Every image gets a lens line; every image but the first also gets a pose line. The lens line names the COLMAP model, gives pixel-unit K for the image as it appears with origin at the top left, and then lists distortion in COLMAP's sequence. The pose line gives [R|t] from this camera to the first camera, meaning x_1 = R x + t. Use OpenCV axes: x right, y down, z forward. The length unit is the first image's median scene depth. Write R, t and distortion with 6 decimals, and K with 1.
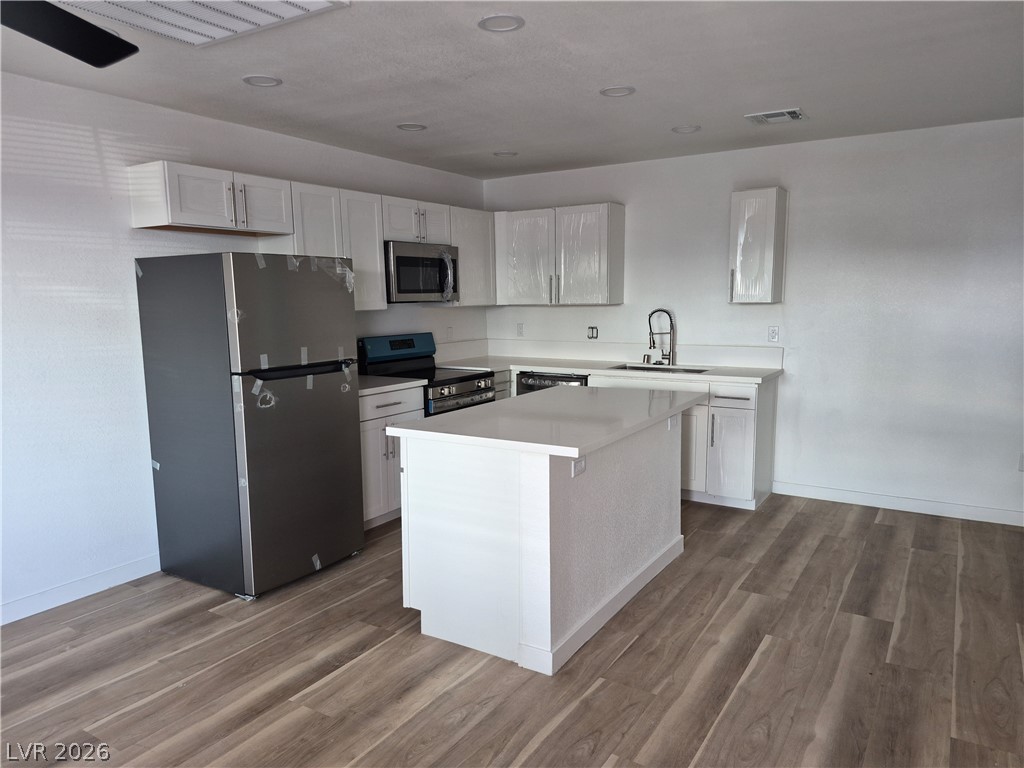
lens RADIAL K [[721.5, 0, 507.3], [0, 721.5, 384.1], [0, 0, 1]] dist [0.035839, -0.039664]
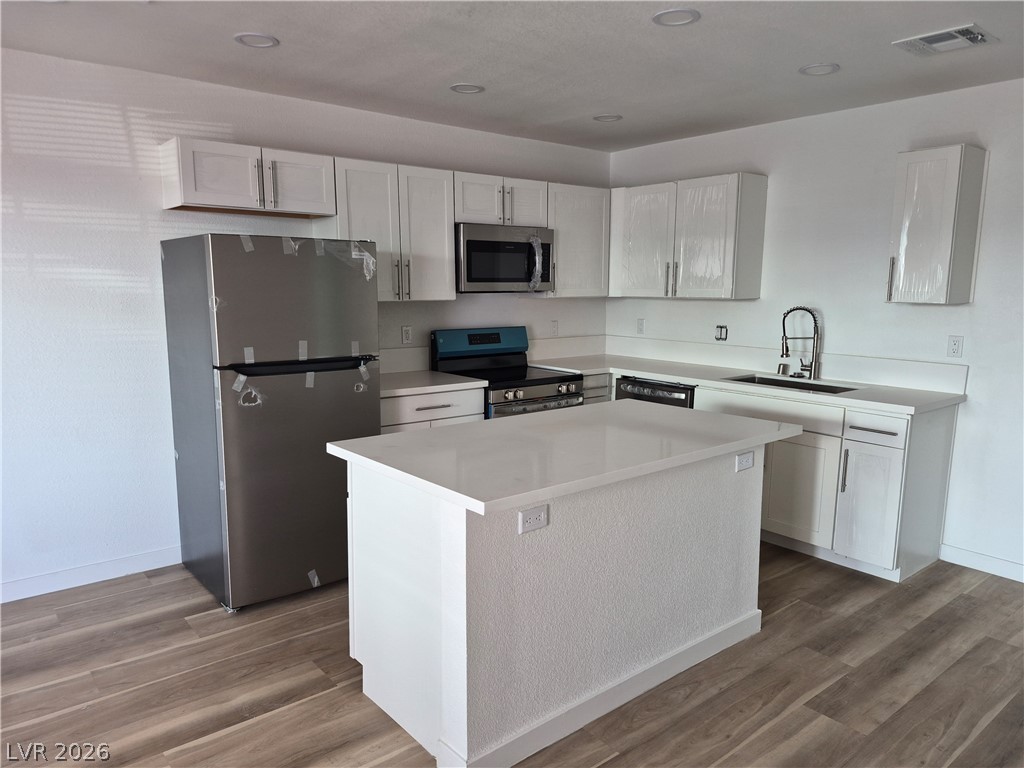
lens RADIAL K [[721.5, 0, 508.0], [0, 721.5, 386.2], [0, 0, 1]] dist [0.035839, -0.039664]
pose [[0.949305, 0.063502, -0.307877, 0.212854], [-0.056735, 0.997911, 0.030891, -0.032978], [0.309195, -0.011857, 0.950925, 0.201867]]
